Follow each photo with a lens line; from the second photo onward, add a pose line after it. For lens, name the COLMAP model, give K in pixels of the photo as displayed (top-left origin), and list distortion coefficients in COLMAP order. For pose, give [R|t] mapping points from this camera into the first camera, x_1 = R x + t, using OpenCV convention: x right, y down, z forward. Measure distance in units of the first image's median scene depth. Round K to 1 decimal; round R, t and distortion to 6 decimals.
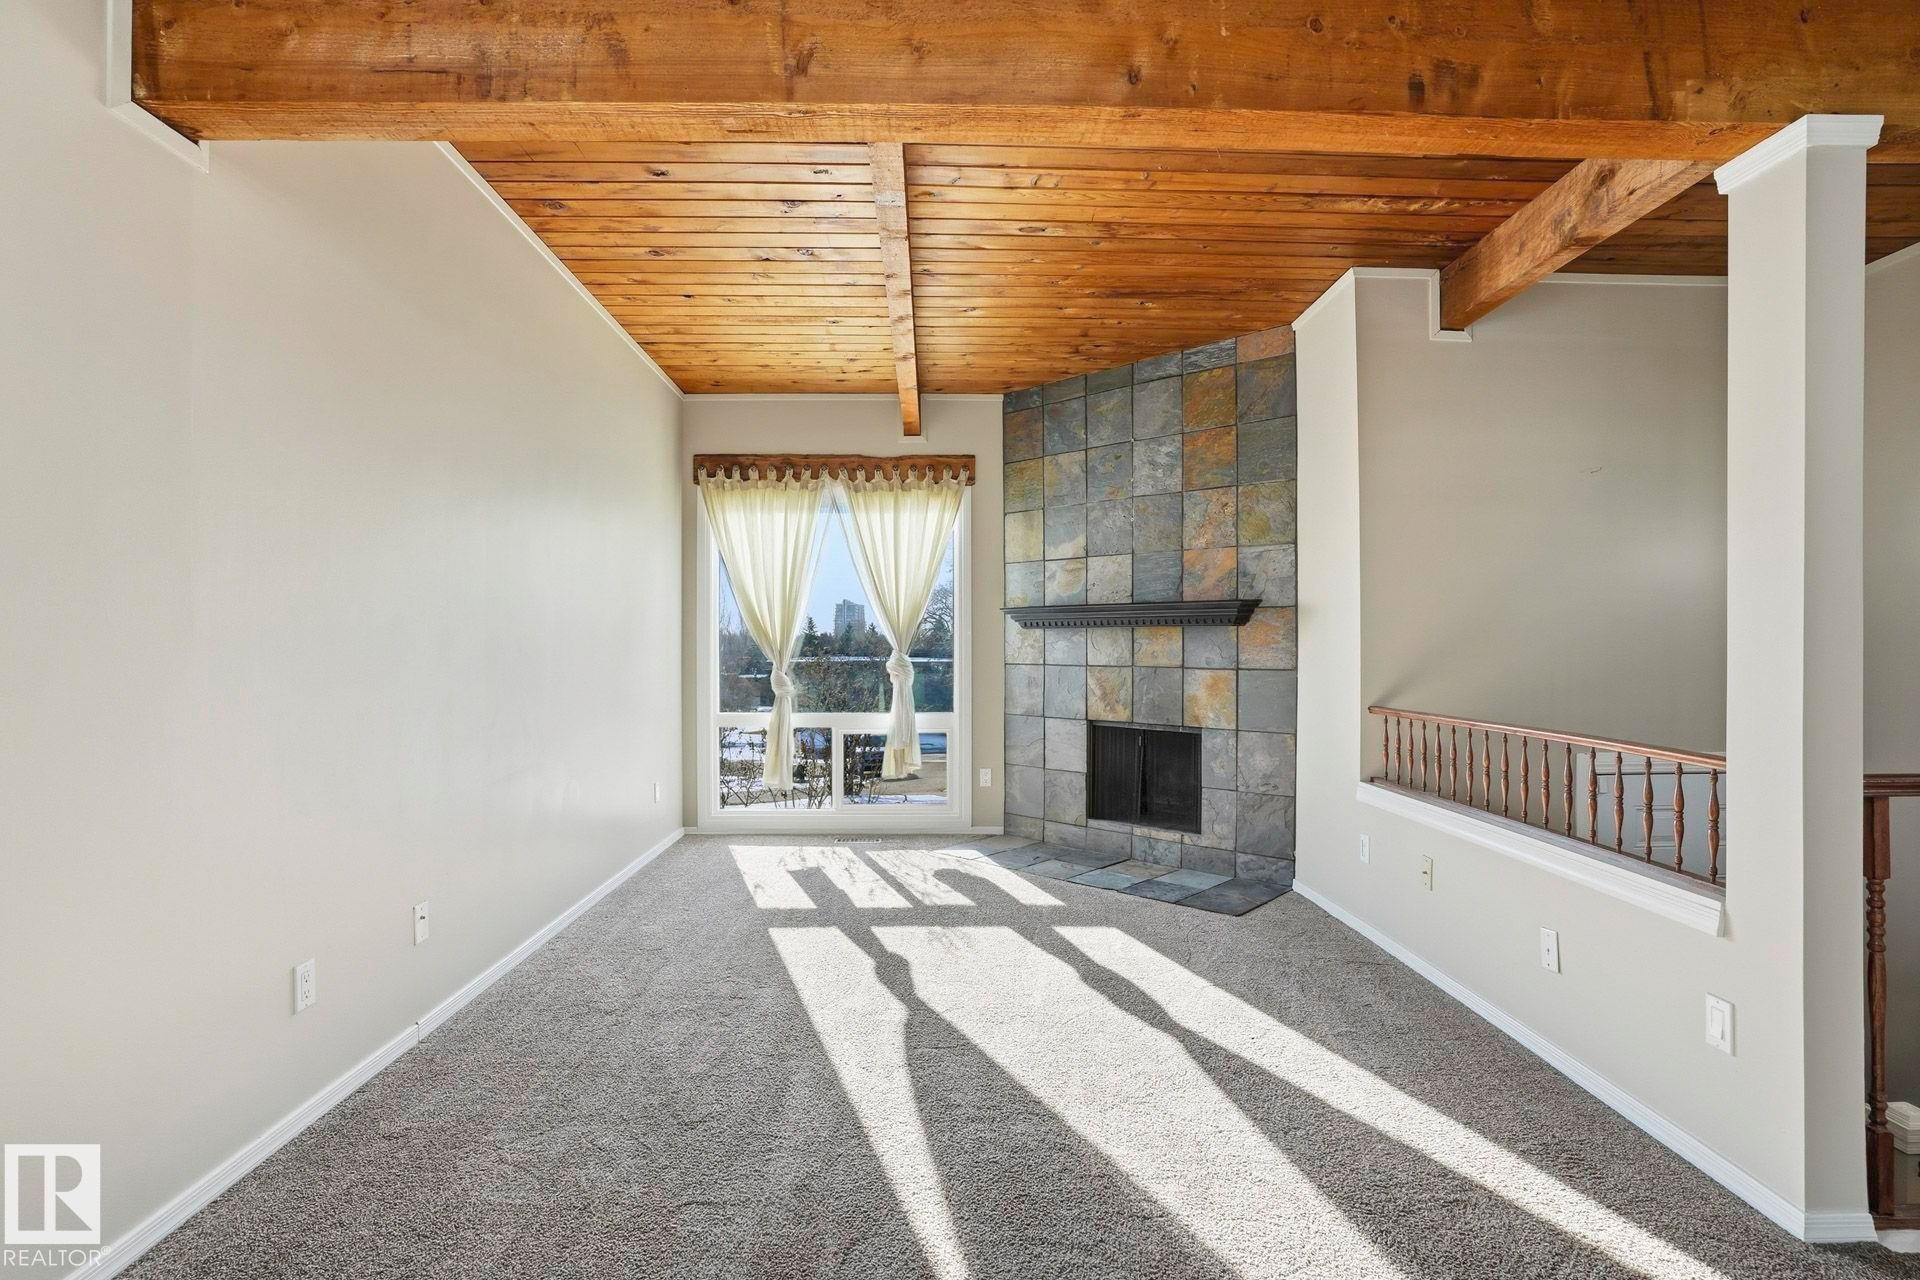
lens RADIAL K [[965.8, 0, 936.7], [0, 965.8, 640.2], [0, 0, 1]] dist [-0.070003, 0.058384]
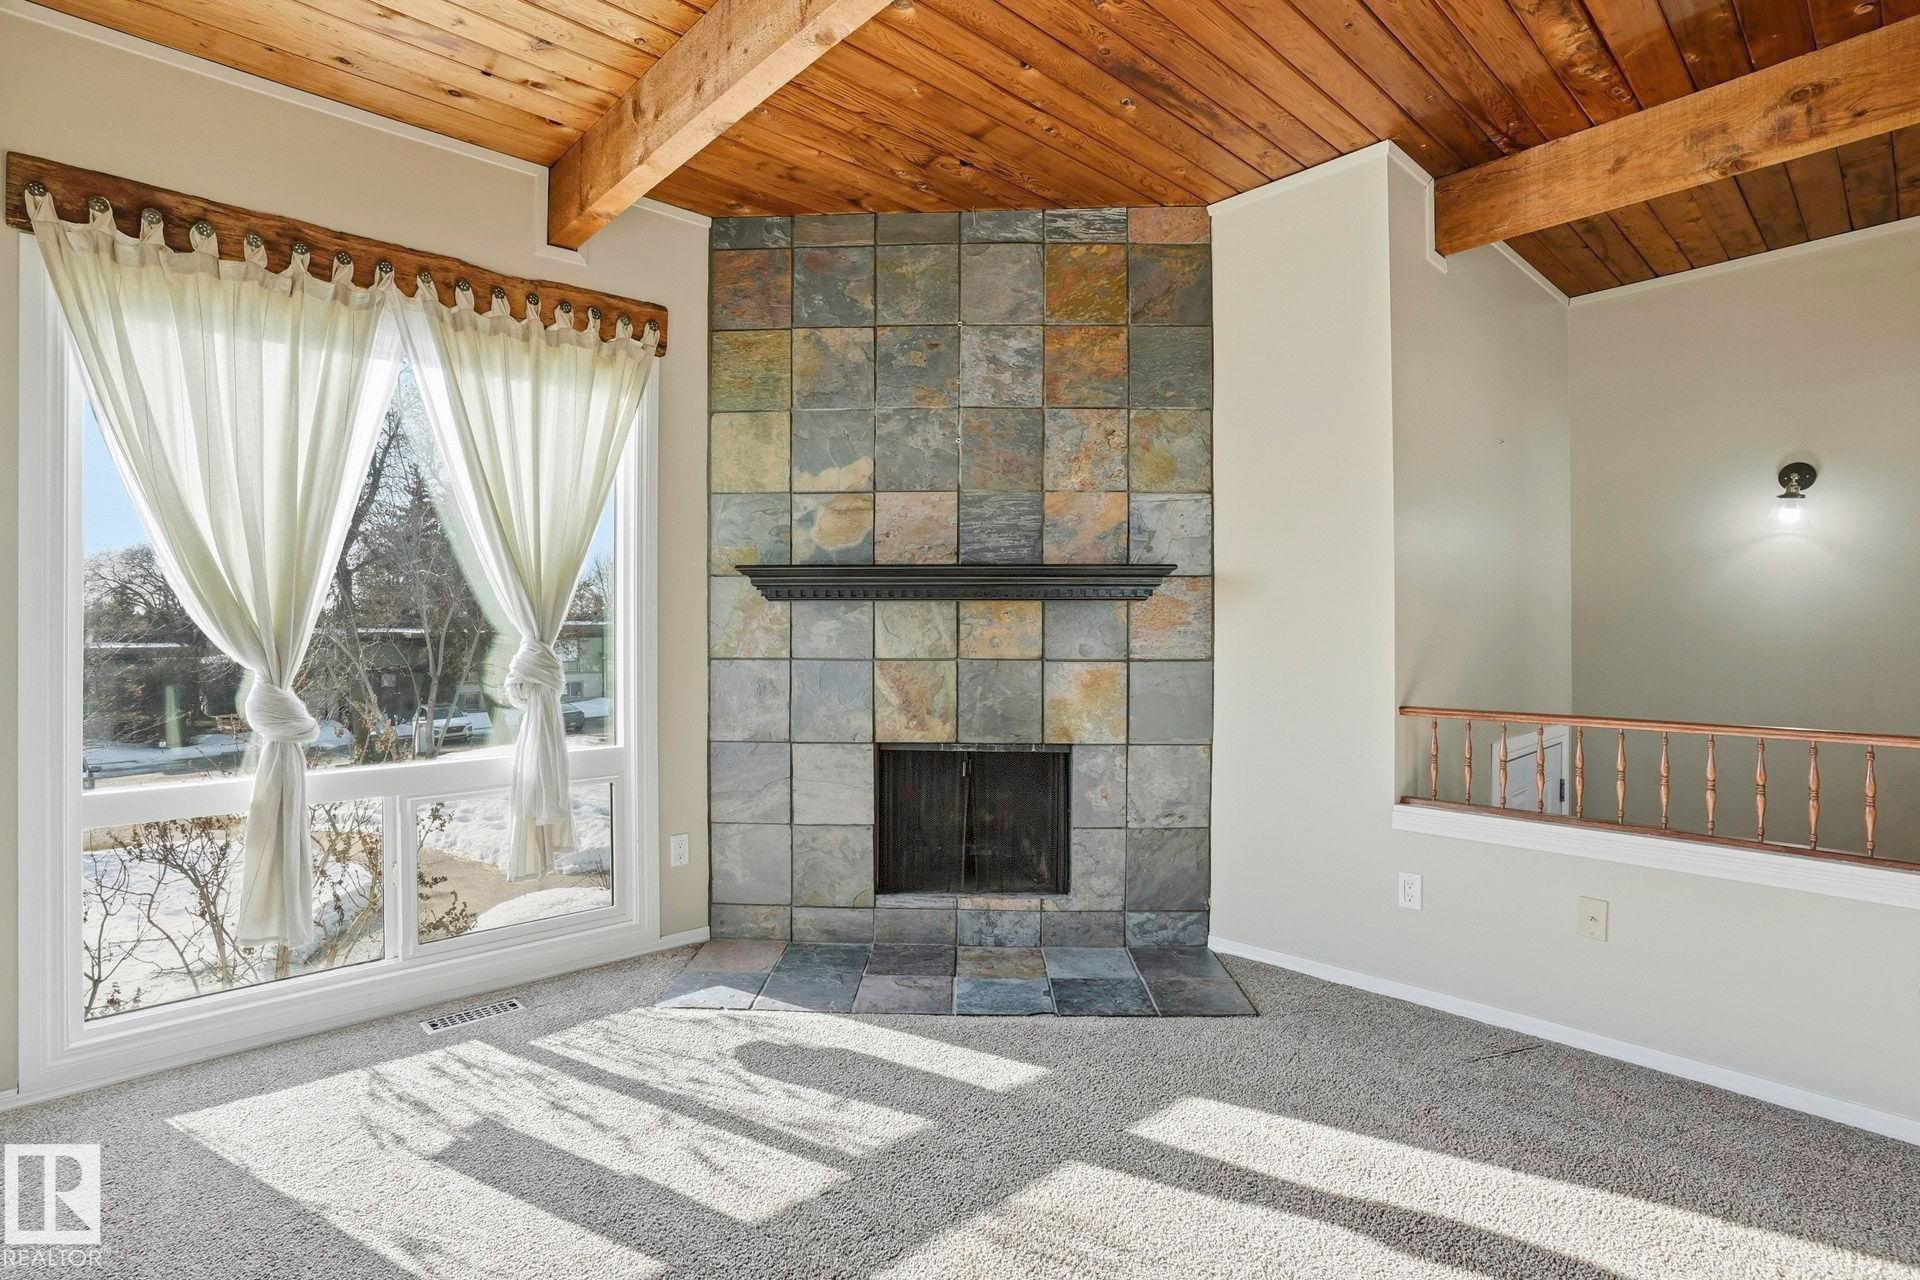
lens RADIAL K [[968.6, 0, 959.7], [0, 968.6, 615.2], [0, 0, 1]] dist [-0.079811, 0.044694]
pose [[0.734457, 0.004747, 0.678638, -0.262472], [-0.002148, 0.999987, -0.004669, -0.000470], [-0.678651, 0.001971, 0.734458, 0.522229]]
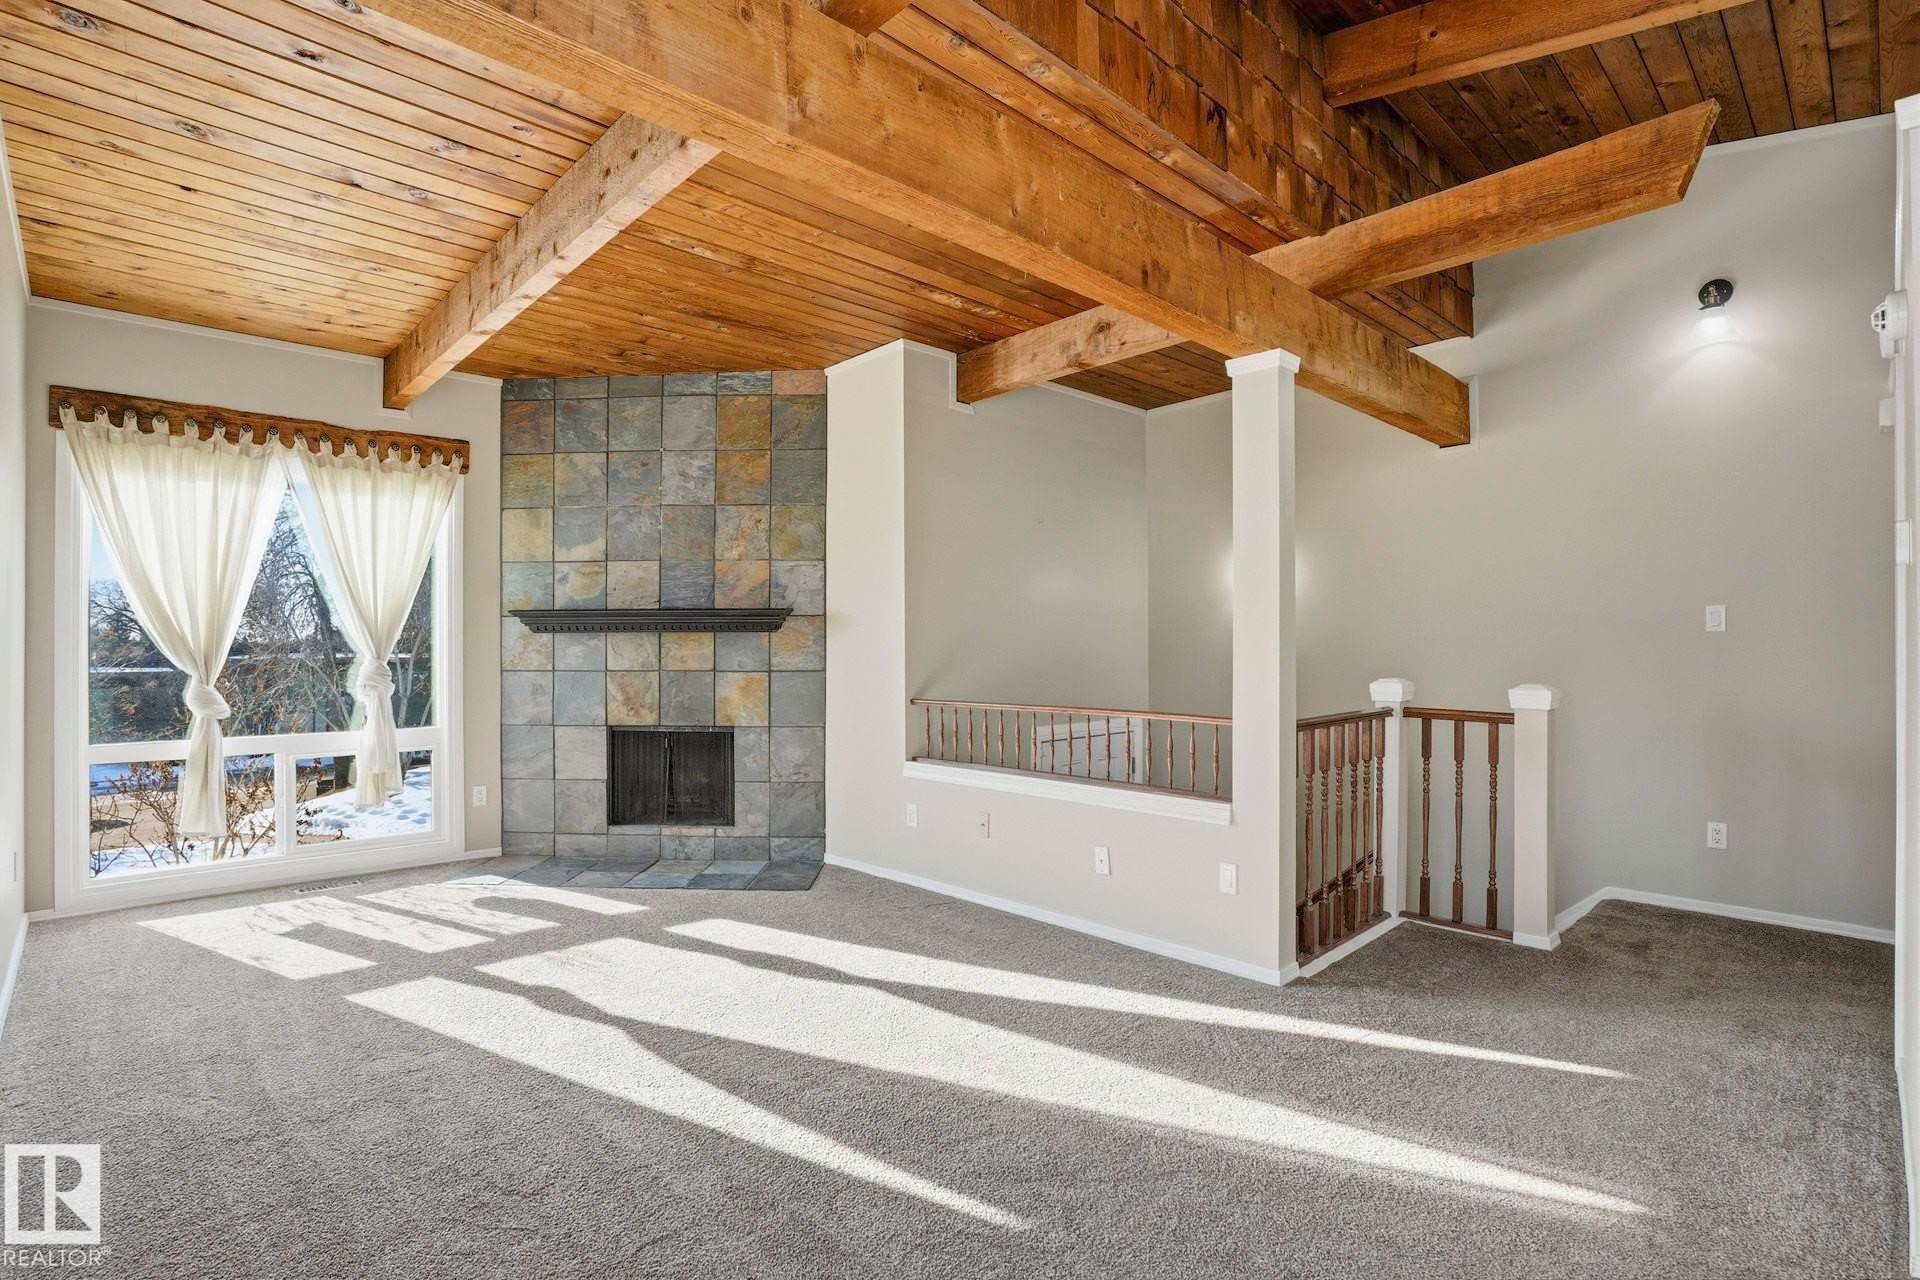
lens RADIAL K [[962.8, 0, 960.0], [0, 962.8, 640.0], [0, 0, 1]] dist [-0.082317, 0.044906]
pose [[0.729940, 0.002225, 0.683507, -0.266583], [0.000712, 0.999992, -0.004015, -0.001168], [-0.683511, 0.003417, 0.729932, 0.043914]]
